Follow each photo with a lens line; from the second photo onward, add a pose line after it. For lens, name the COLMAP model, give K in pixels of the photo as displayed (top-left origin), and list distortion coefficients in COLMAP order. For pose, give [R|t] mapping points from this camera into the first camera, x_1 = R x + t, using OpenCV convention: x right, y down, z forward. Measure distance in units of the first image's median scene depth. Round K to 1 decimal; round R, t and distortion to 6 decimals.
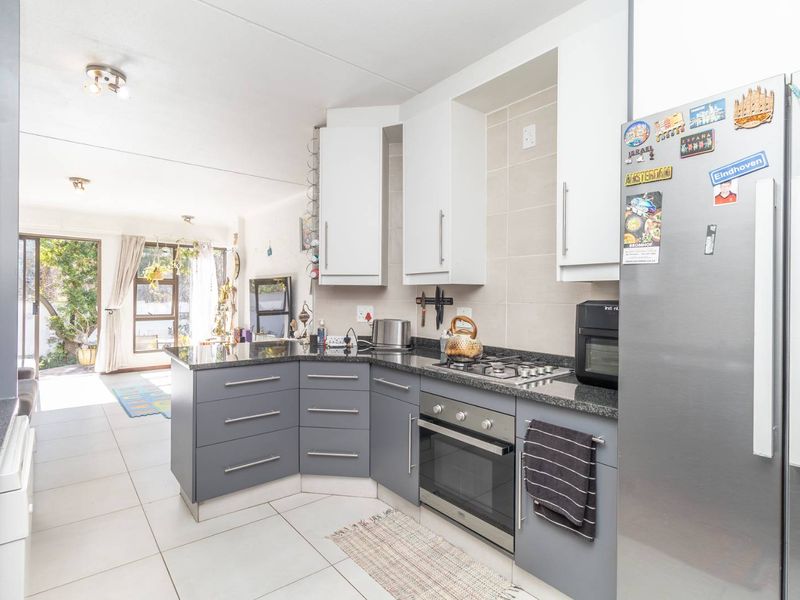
lens RADIAL K [[414.2, 0, 397.2], [0, 414.2, 300.6], [0, 0, 1]] dist [0.010854, -0.001882]
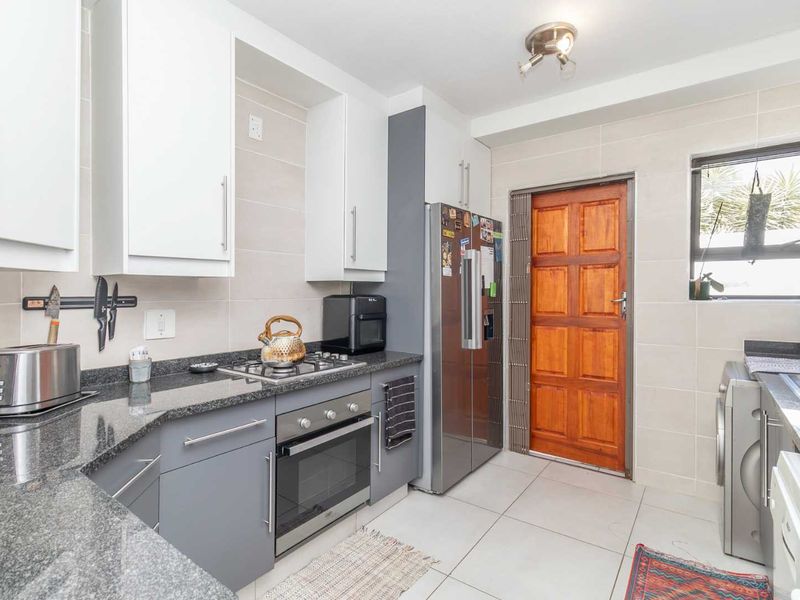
lens RADIAL K [[414.2, 0, 396.1], [0, 414.2, 297.5], [0, 0, 1]] dist [0.010854, -0.001882]
pose [[-0.226007, -0.023233, 0.973849, -0.752396], [0.011630, 0.999580, 0.026546, -0.021783], [-0.974056, 0.017325, -0.225642, 0.959895]]
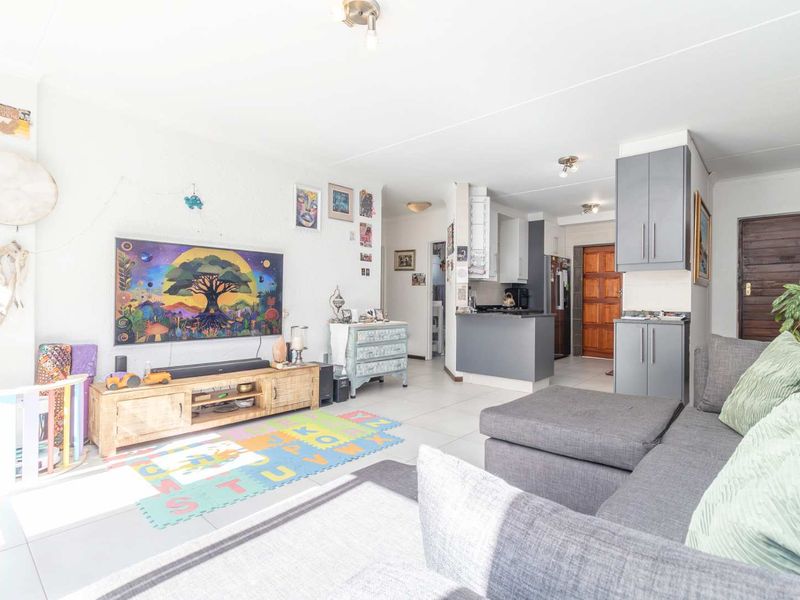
lens RADIAL K [[414.2, 0, 400.7], [0, 414.2, 295.7], [0, 0, 1]] dist [0.010854, -0.001882]
pose [[-0.150604, -0.007472, 0.988566, -2.601438], [0.005074, 0.999952, 0.008331, 0.026275], [-0.988581, 0.006270, -0.150559, 2.170150]]
